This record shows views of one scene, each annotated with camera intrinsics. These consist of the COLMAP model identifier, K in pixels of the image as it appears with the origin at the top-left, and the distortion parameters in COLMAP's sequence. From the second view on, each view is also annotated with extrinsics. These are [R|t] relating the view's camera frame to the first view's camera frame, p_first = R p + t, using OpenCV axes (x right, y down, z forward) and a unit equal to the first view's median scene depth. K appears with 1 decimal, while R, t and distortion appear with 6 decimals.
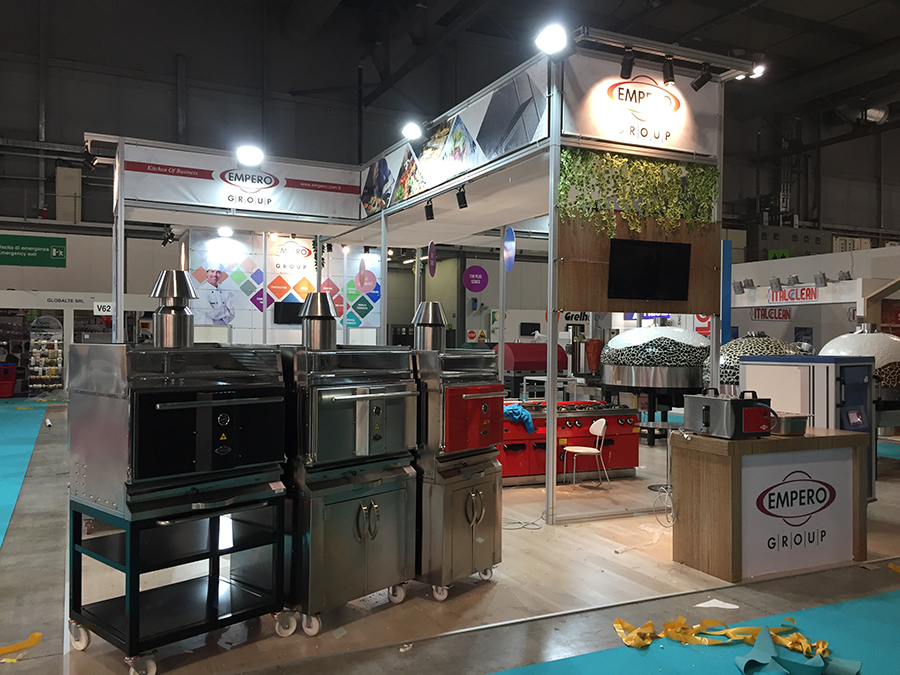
lens RADIAL K [[768.1, 0, 449.5], [0, 768.1, 339.3], [0, 0, 1]] dist [0.005945, 0.002489]
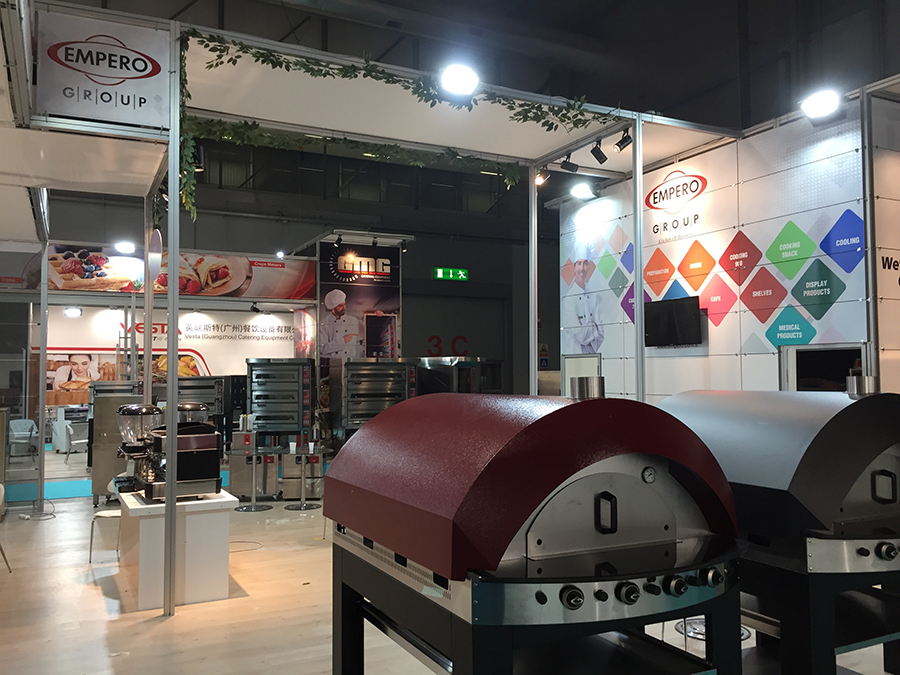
lens RADIAL K [[768.1, 0, 449.7], [0, 768.1, 337.8], [0, 0, 1]] dist [0.005945, 0.002489]
pose [[0.021268, -0.052549, -0.998392, 0.263373], [0.013564, 0.998541, -0.052268, -0.002370], [0.999682, -0.012431, 0.021950, 0.866529]]
